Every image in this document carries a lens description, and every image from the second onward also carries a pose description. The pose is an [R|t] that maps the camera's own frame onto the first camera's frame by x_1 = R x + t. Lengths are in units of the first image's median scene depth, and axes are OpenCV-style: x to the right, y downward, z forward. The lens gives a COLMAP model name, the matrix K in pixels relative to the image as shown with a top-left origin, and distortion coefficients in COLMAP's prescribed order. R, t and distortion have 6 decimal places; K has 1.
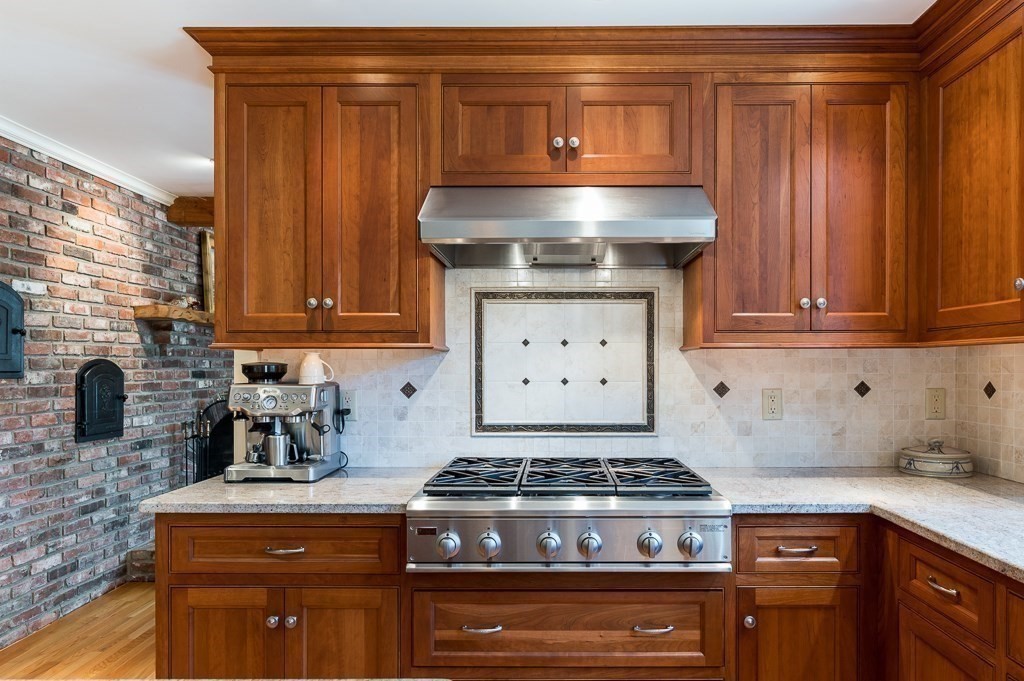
lens RADIAL K [[638.8, 0, 545.5], [0, 638.8, 370.5], [0, 0, 1]] dist [-0.002196, -0.001218]
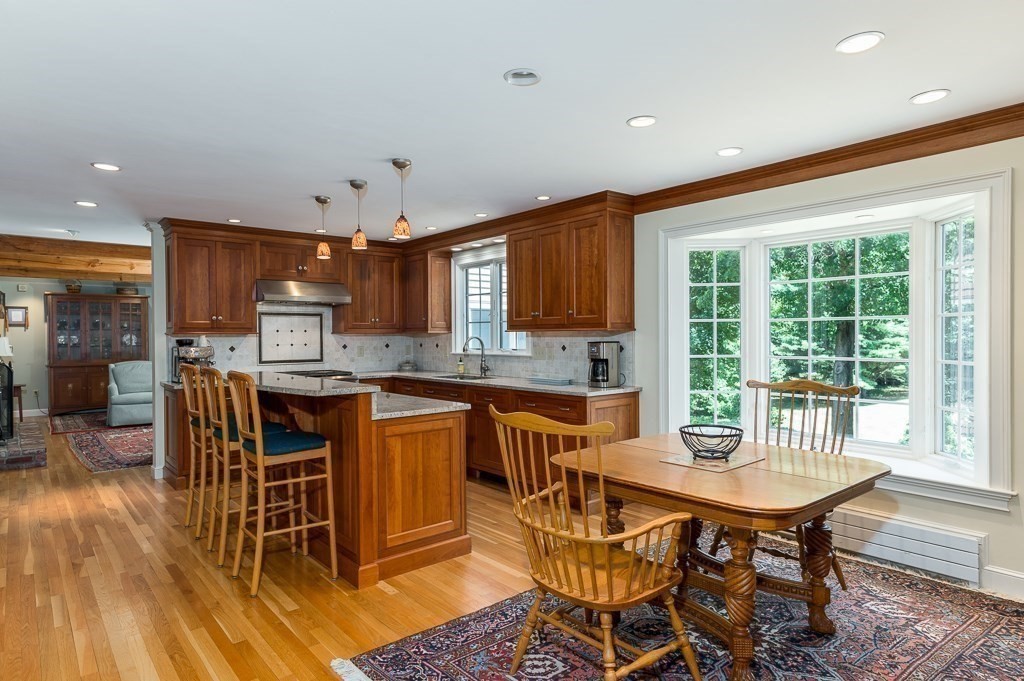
lens RADIAL K [[589.2, 0, 512.0], [0, 589.2, 340.5], [0, 0, 1]] dist [-0.001110, 0.000179]
pose [[0.760839, -0.010111, 0.648862, -1.042991], [0.010147, 0.999942, 0.003684, -0.001975], [-0.648861, 0.003782, 0.760897, -1.825984]]
